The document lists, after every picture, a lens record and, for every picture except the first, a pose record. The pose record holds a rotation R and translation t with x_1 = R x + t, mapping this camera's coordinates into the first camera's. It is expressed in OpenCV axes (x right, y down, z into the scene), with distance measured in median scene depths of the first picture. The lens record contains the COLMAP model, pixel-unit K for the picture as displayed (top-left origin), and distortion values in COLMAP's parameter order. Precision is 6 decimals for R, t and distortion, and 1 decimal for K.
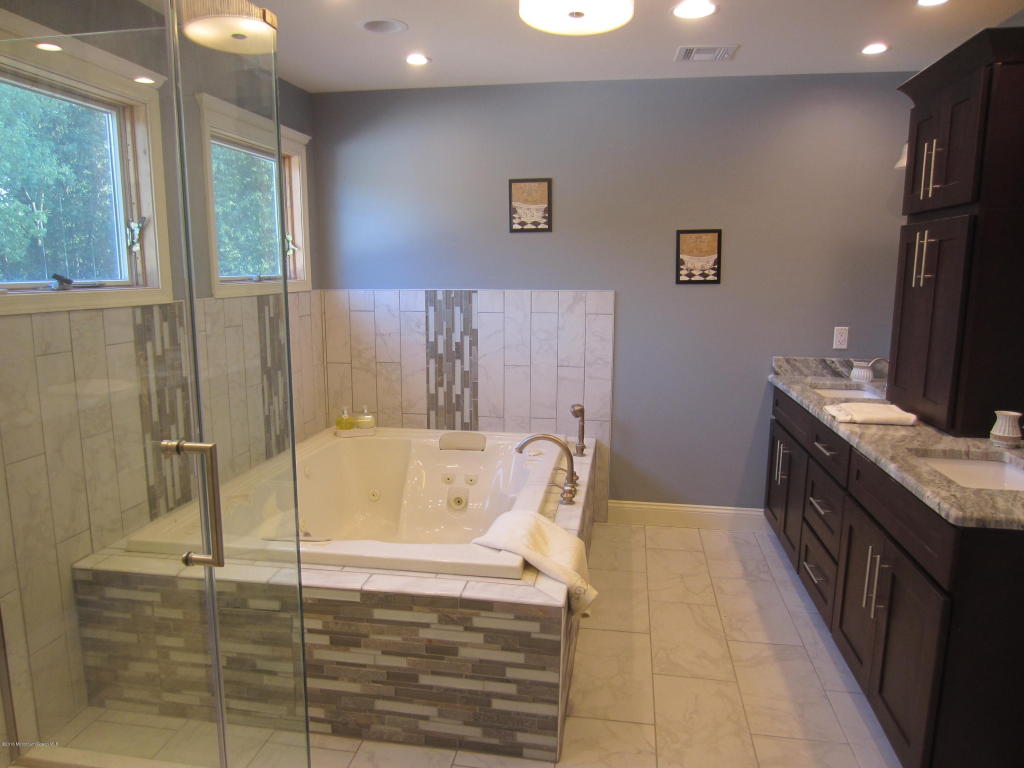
lens RADIAL K [[717.5, 0, 518.4], [0, 717.5, 394.0], [0, 0, 1]] dist [-0.042305, 0.023531]
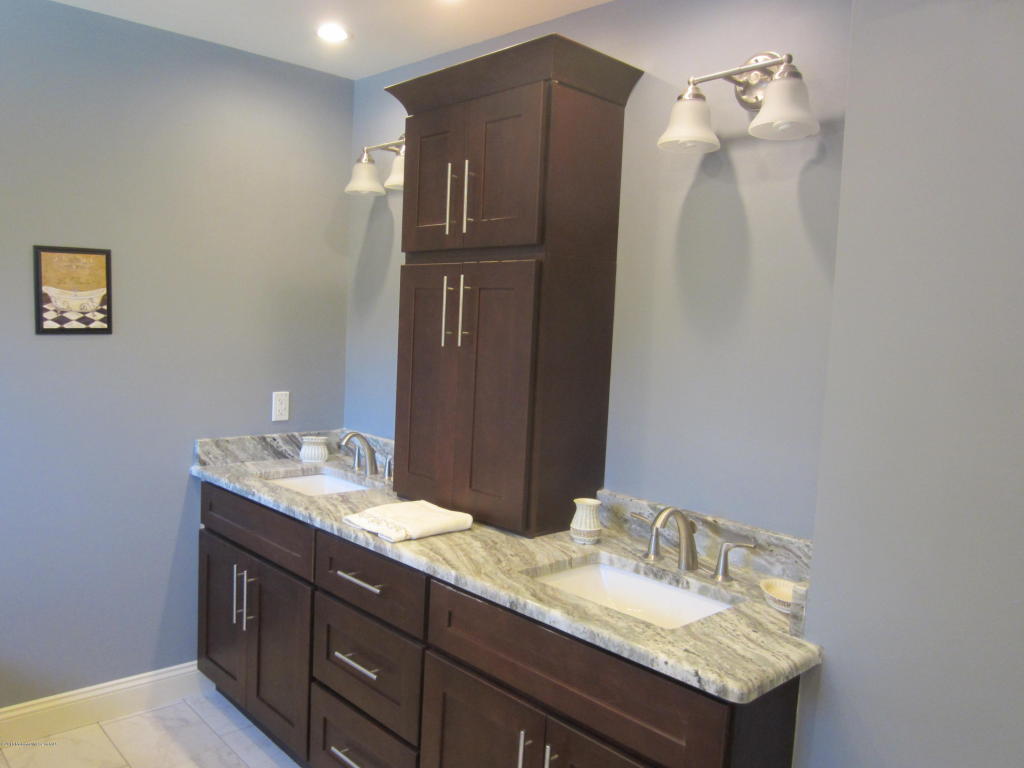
lens RADIAL K [[786.0, 0, 509.4], [0, 786.0, 386.5], [0, 0, 1]] dist [-0.054100, 0.027147]
pose [[0.614431, -0.044123, 0.787736, -0.049162], [0.098400, 0.994925, -0.021023, -0.058453], [-0.782810, 0.090430, 0.615654, 0.300031]]
